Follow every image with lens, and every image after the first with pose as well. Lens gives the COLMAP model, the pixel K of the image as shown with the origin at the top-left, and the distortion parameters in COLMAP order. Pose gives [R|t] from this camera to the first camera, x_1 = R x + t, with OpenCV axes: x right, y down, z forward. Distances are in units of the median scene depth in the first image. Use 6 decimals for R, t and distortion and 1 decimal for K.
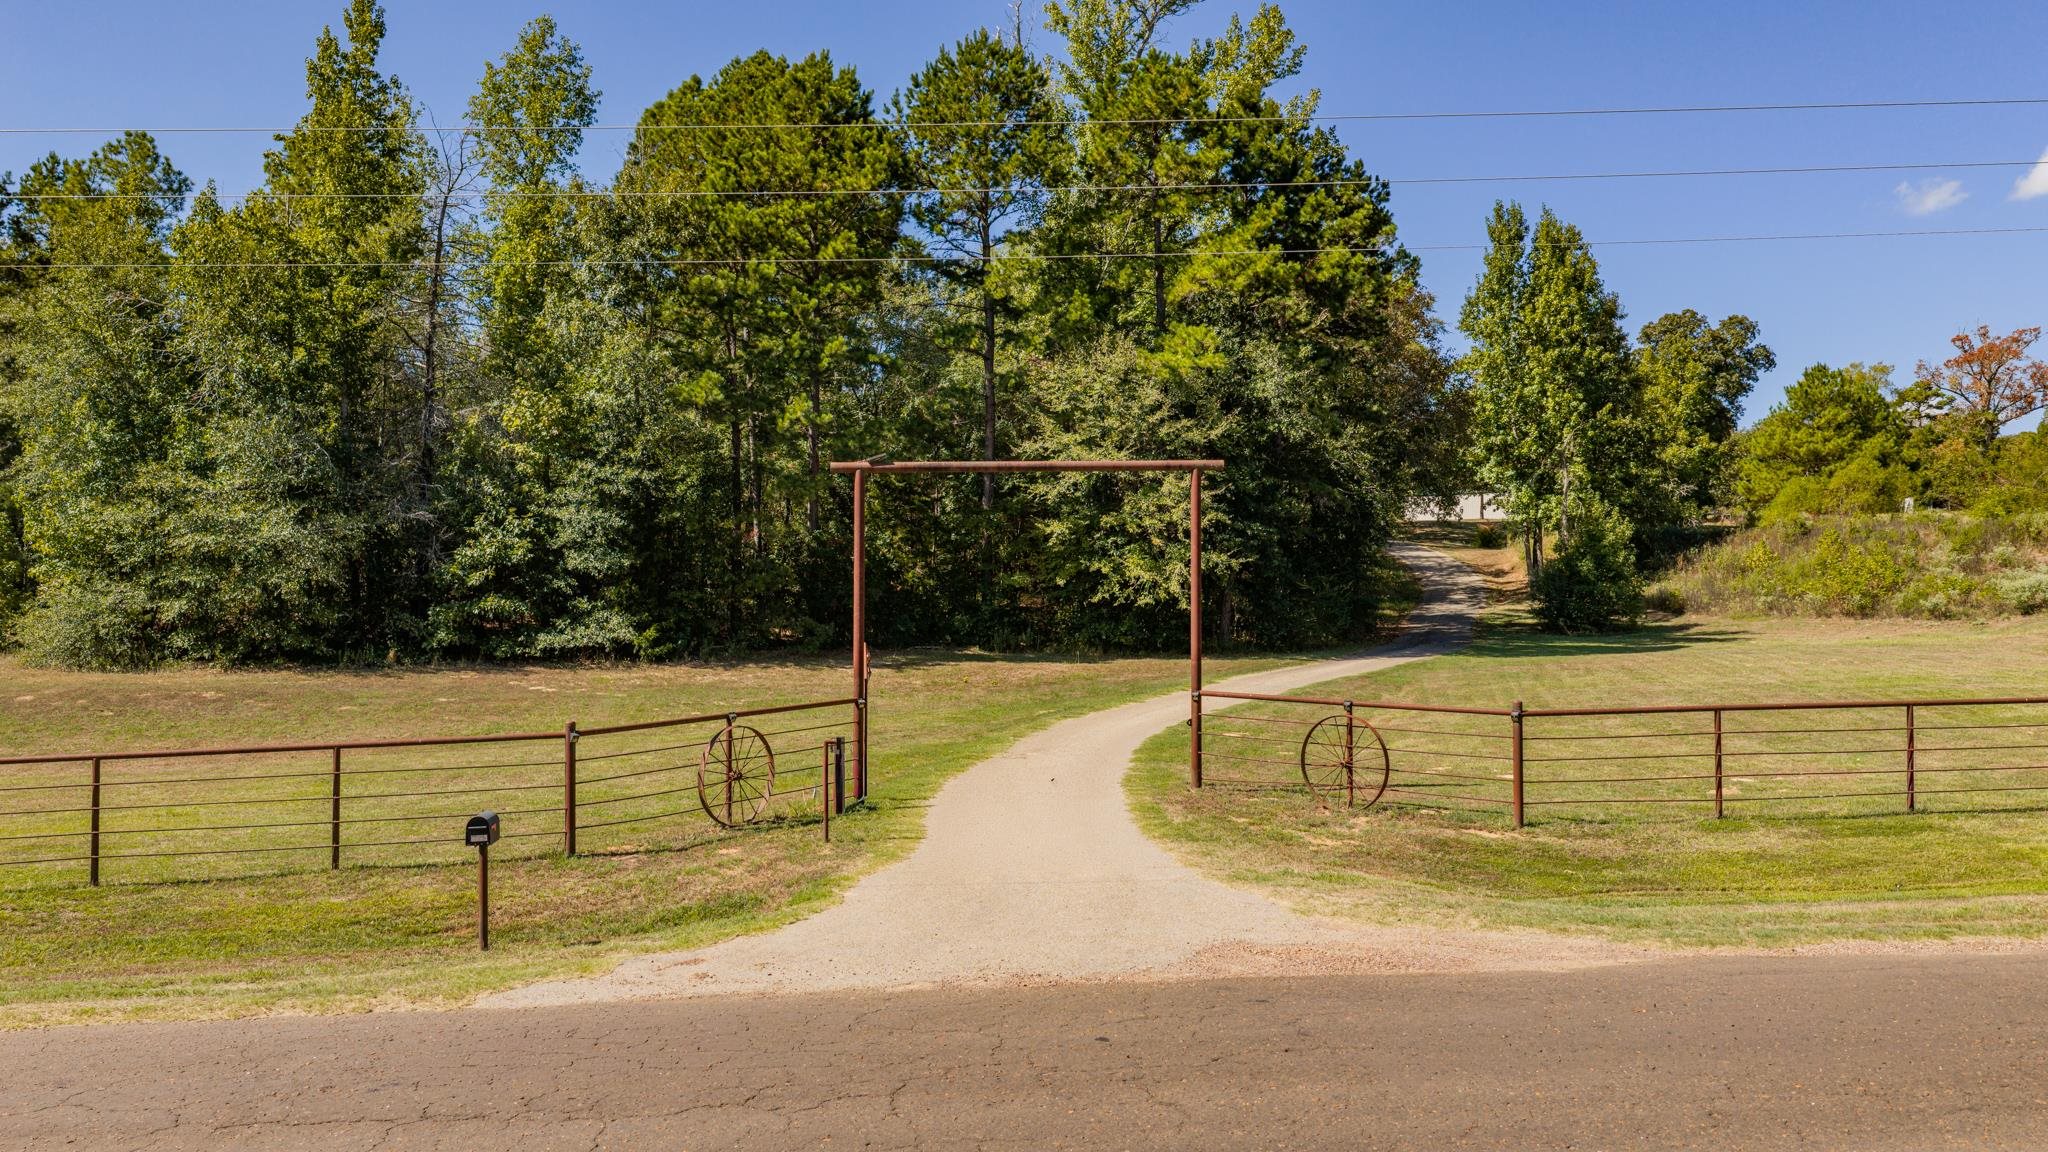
lens RADIAL K [[1733.6, 0, 1017.4], [0, 1733.6, 566.1], [0, 0, 1]] dist [0.068458, -0.000836]
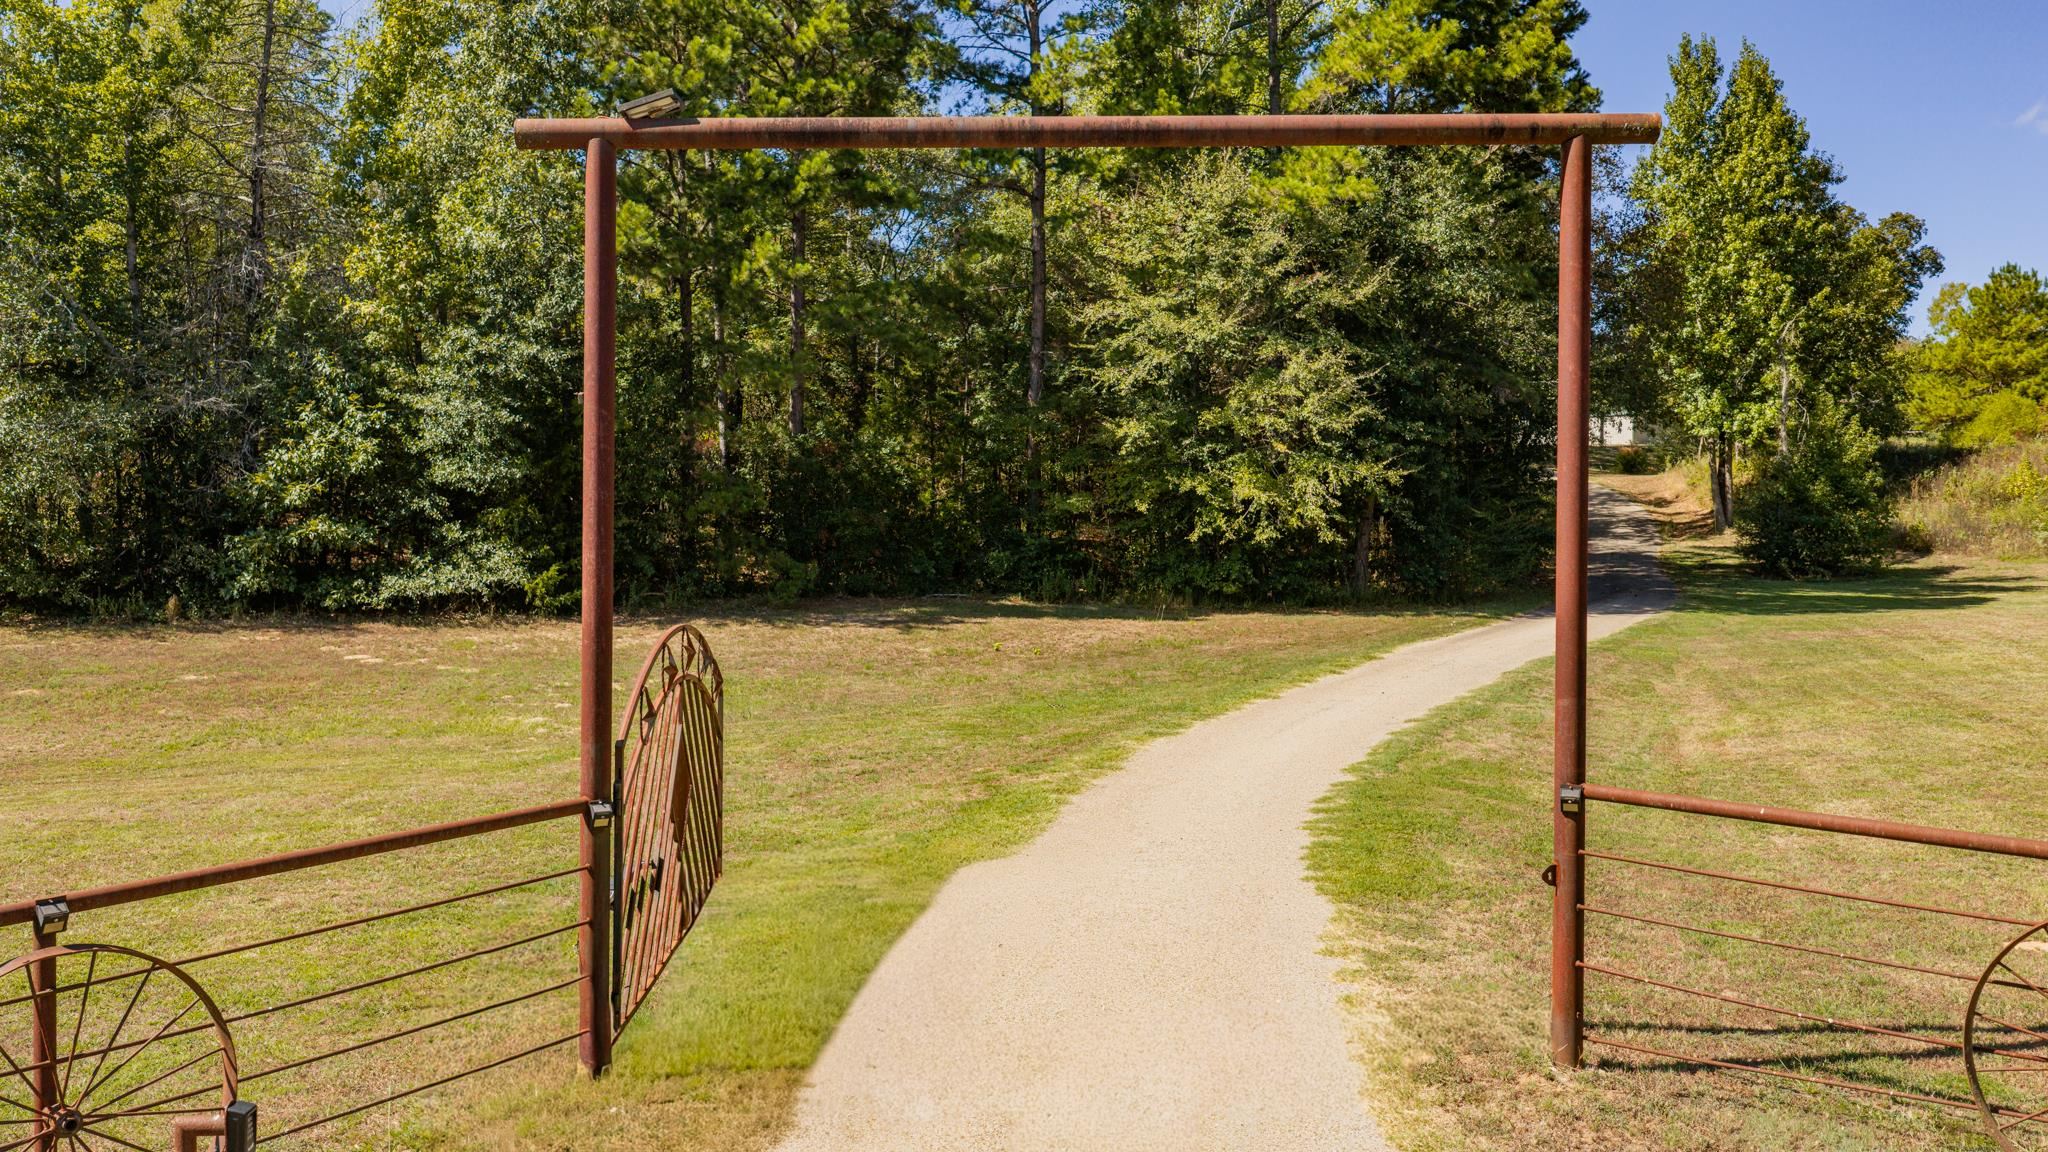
lens RADIAL K [[1742.8, 0, 995.6], [0, 1742.8, 582.7], [0, 0, 1]] dist [0.048739, -0.090287]
pose [[0.998809, 0.006502, -0.048354, 0.002252], [-0.004190, 0.998850, 0.047756, 0.006752], [0.048609, -0.047496, 0.997688, 0.281526]]
